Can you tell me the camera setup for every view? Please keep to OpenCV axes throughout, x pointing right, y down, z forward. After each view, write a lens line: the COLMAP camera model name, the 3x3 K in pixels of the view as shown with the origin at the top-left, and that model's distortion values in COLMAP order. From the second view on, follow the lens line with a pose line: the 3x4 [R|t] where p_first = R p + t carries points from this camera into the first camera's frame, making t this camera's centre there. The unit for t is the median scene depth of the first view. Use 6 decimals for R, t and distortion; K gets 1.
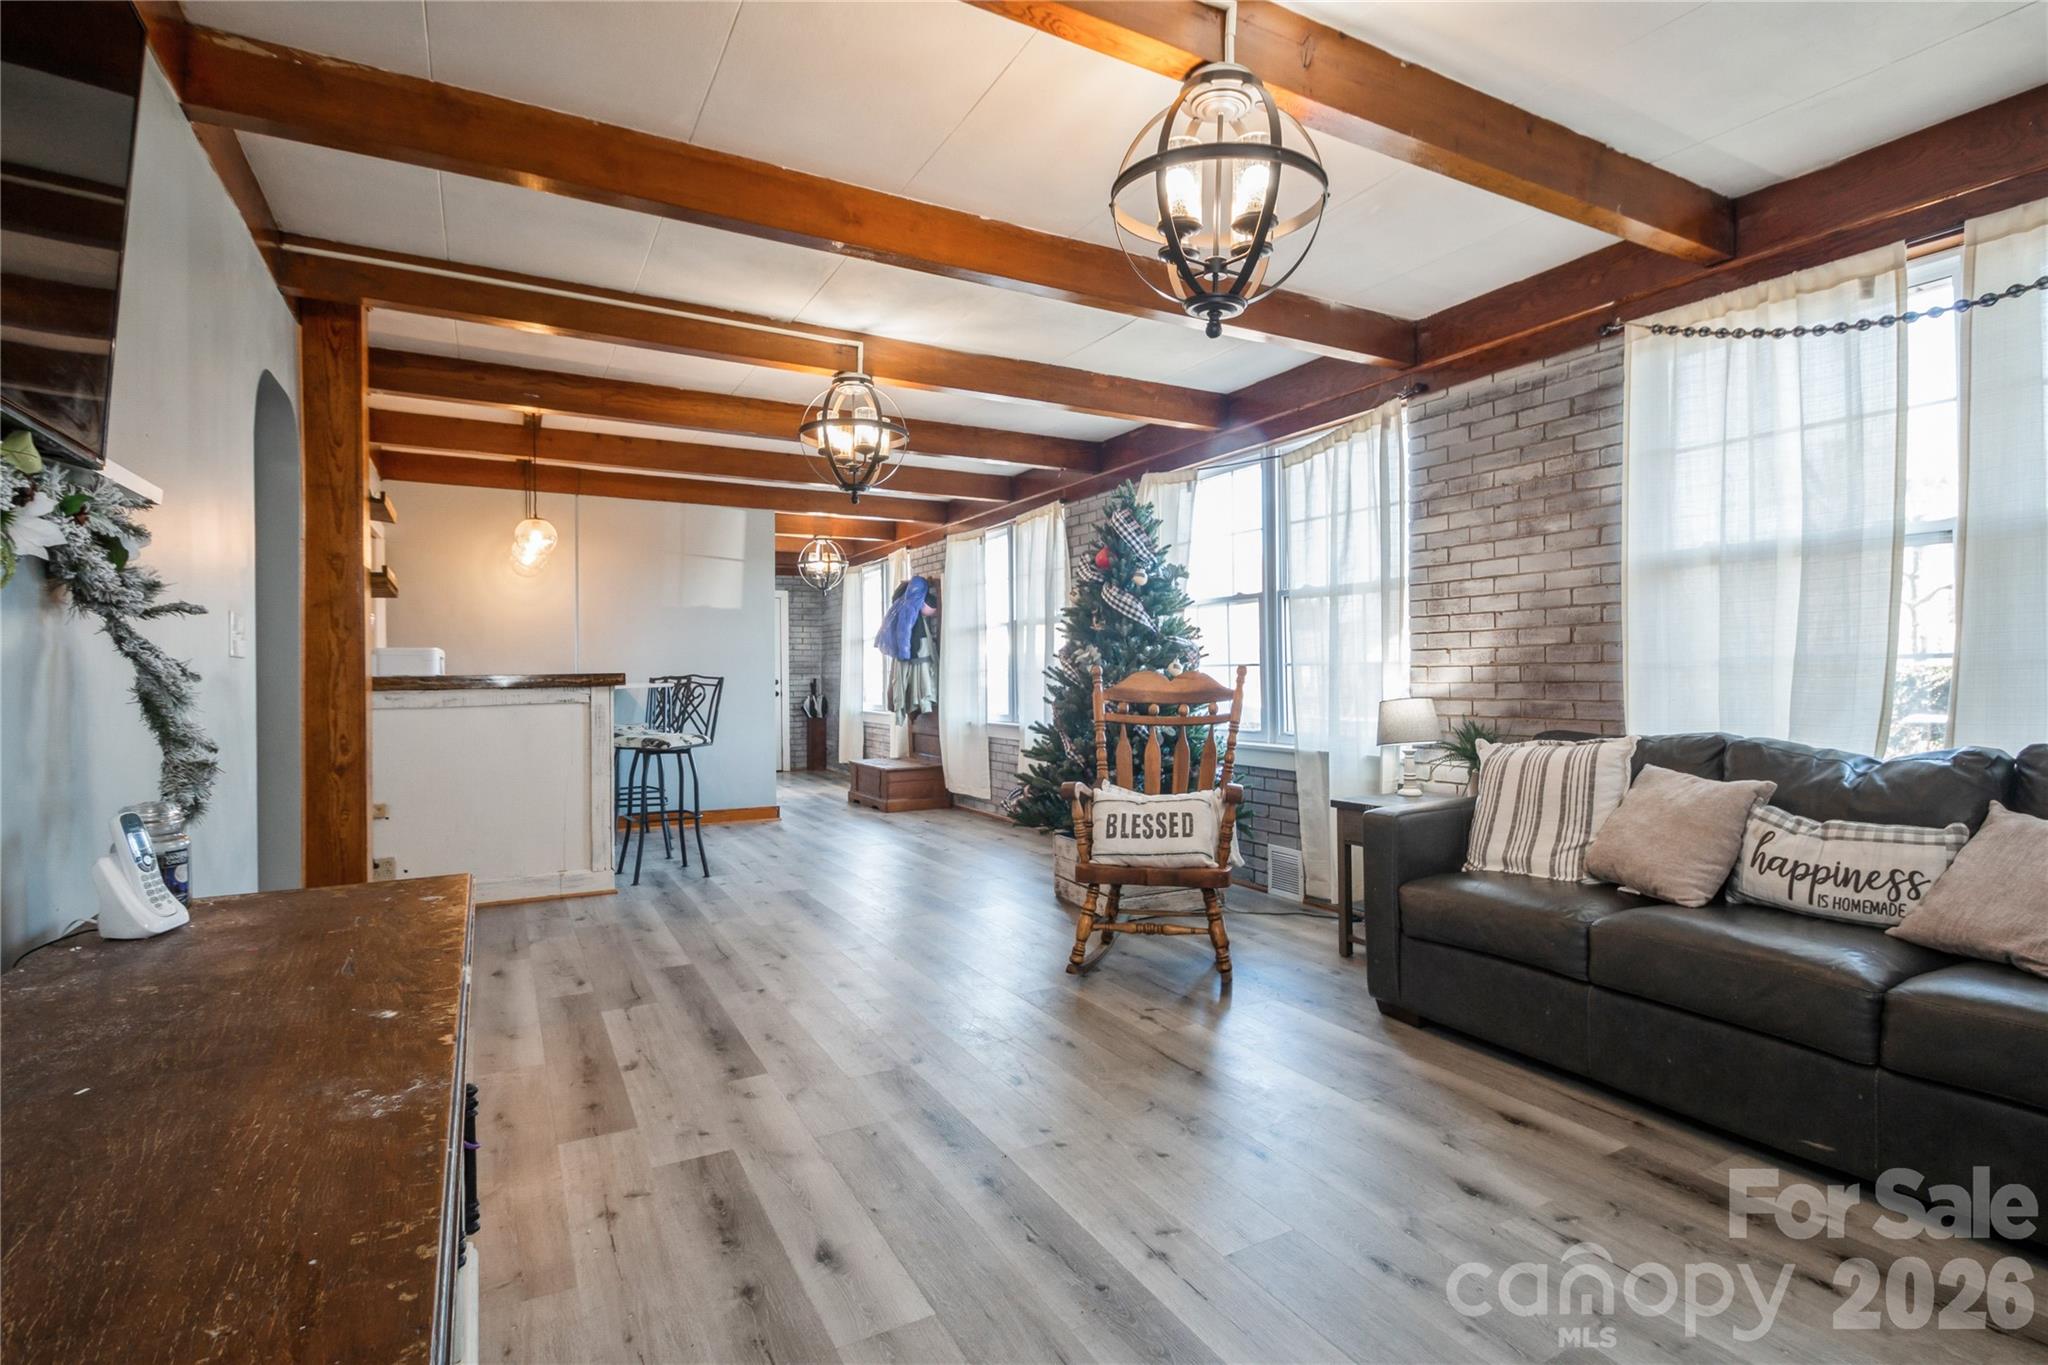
lens RADIAL K [[946.7, 0, 1029.6], [0, 946.7, 674.6], [0, 0, 1]] dist [0.028663, 0.000062]
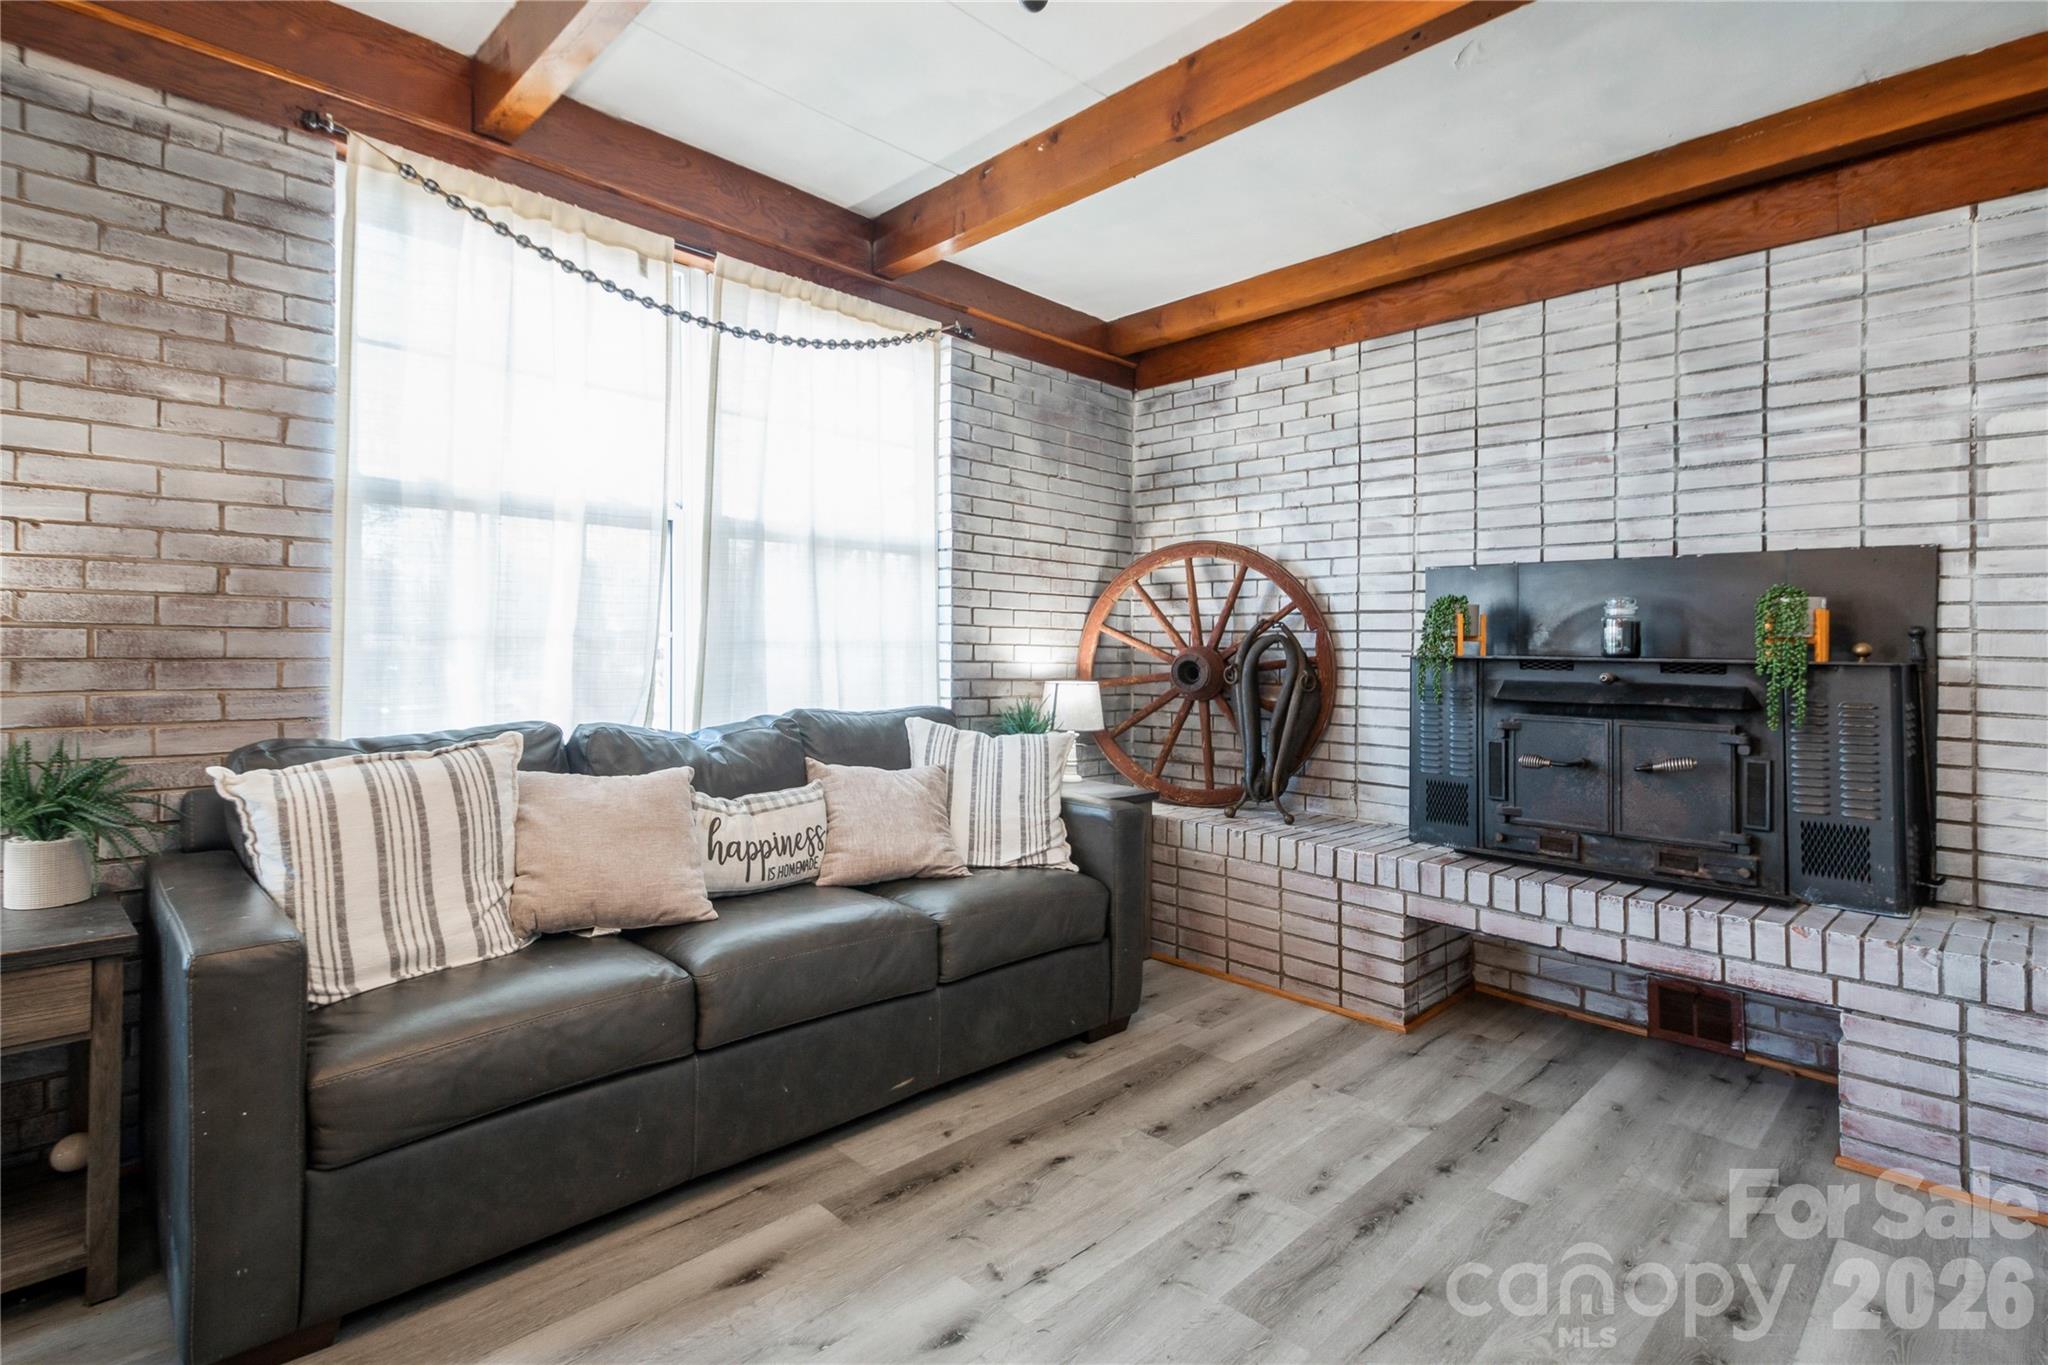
lens RADIAL K [[1000.1, 0, 1067.0], [0, 1000.1, 642.5], [0, 0, 1]] dist [-0.000330, -0.000622]
pose [[-0.292882, 0.011660, 0.956077, -0.196835], [-0.010174, 0.999831, -0.015310, 0.001714], [-0.956094, -0.014211, -0.292714, 0.700900]]
